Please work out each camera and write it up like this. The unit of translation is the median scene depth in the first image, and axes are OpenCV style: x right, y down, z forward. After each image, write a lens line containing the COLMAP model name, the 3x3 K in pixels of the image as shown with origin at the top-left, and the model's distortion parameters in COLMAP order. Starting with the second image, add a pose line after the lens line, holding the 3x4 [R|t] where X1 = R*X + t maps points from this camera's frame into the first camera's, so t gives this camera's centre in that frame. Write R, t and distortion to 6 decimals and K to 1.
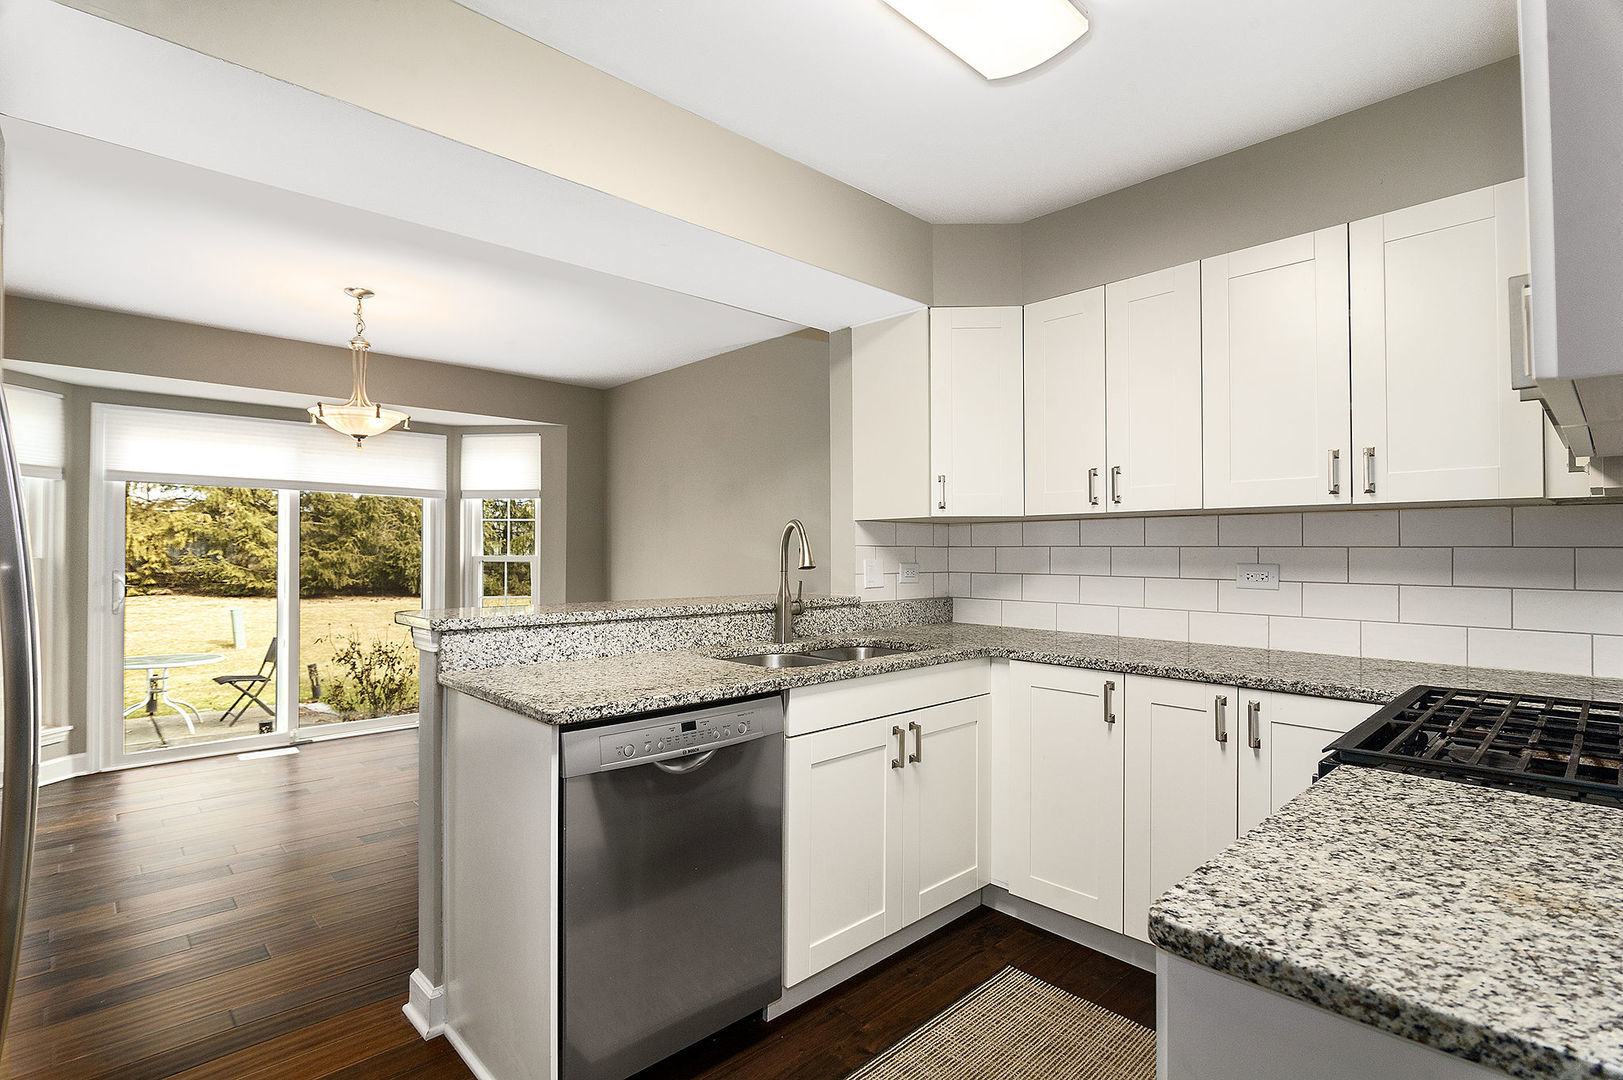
lens RADIAL K [[779.9, 0, 811.5], [0, 779.9, 540.0], [0, 0, 1]] dist [-0.002720, -0.000211]
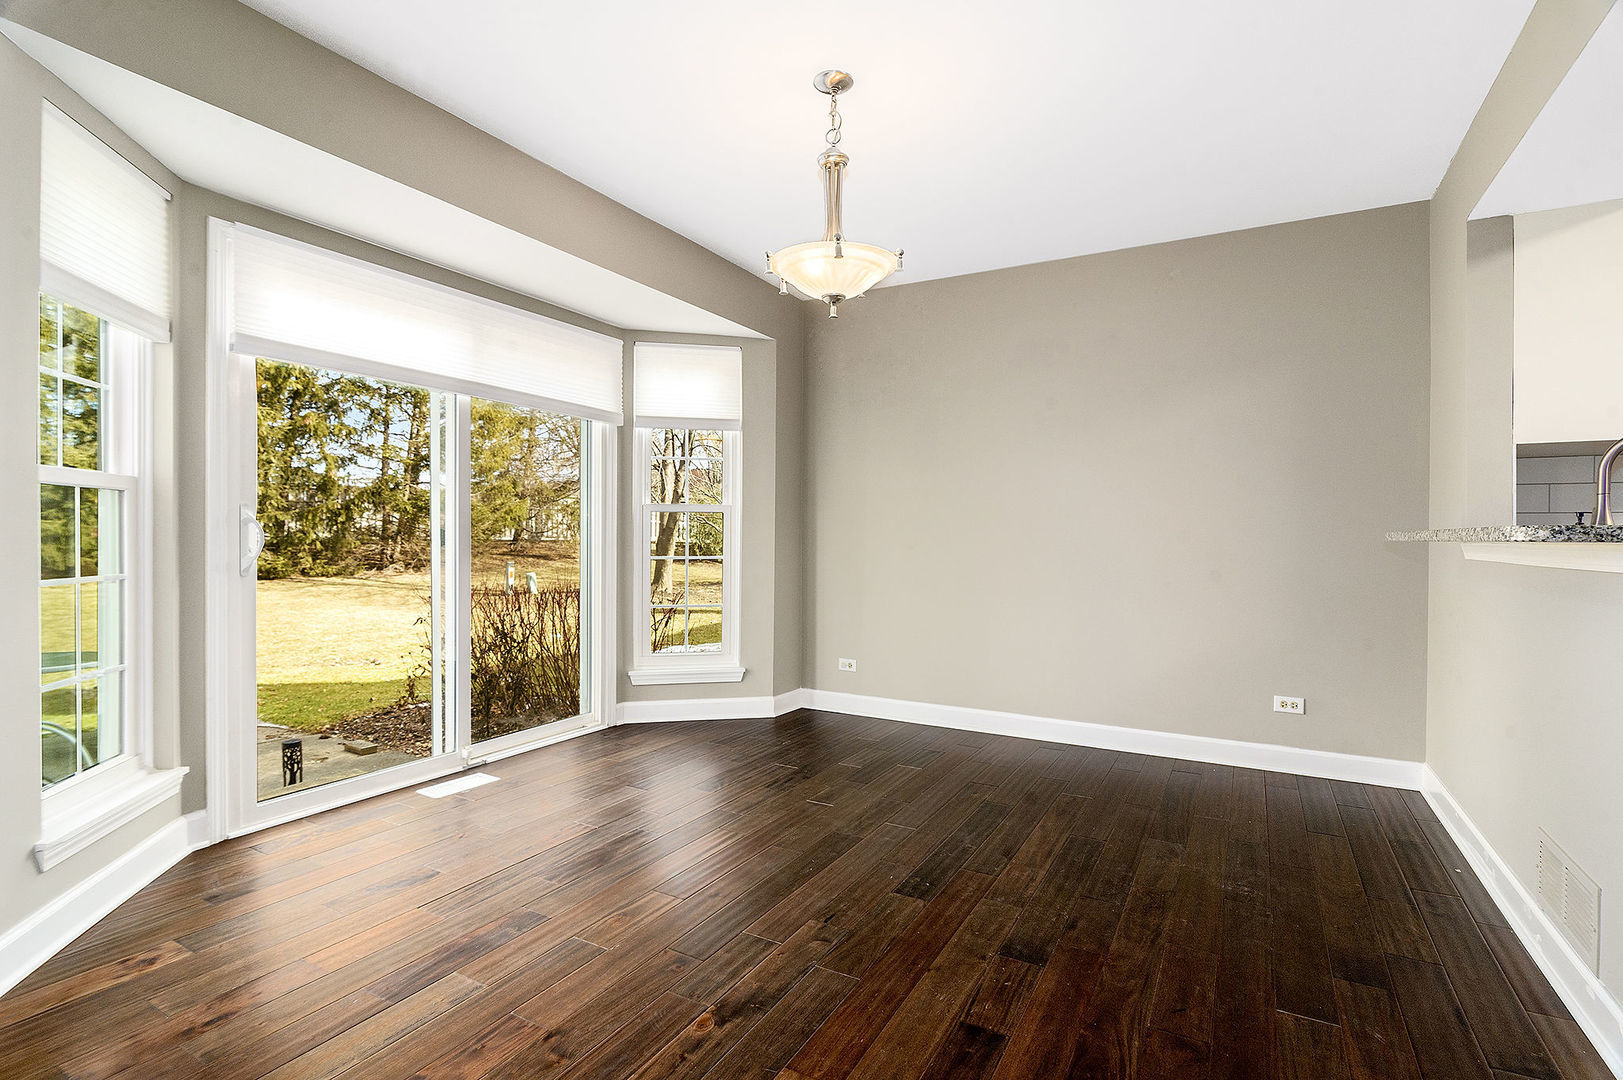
lens RADIAL K [[779.9, 0, 811.5], [0, 779.9, 540.0], [0, 0, 1]] dist [-0.002720, -0.000211]
pose [[0.955964, 0.005020, 0.293443, -0.655967], [-0.011613, 0.999718, 0.020730, 0.049471], [-0.293256, -0.023225, 0.955752, 0.298024]]
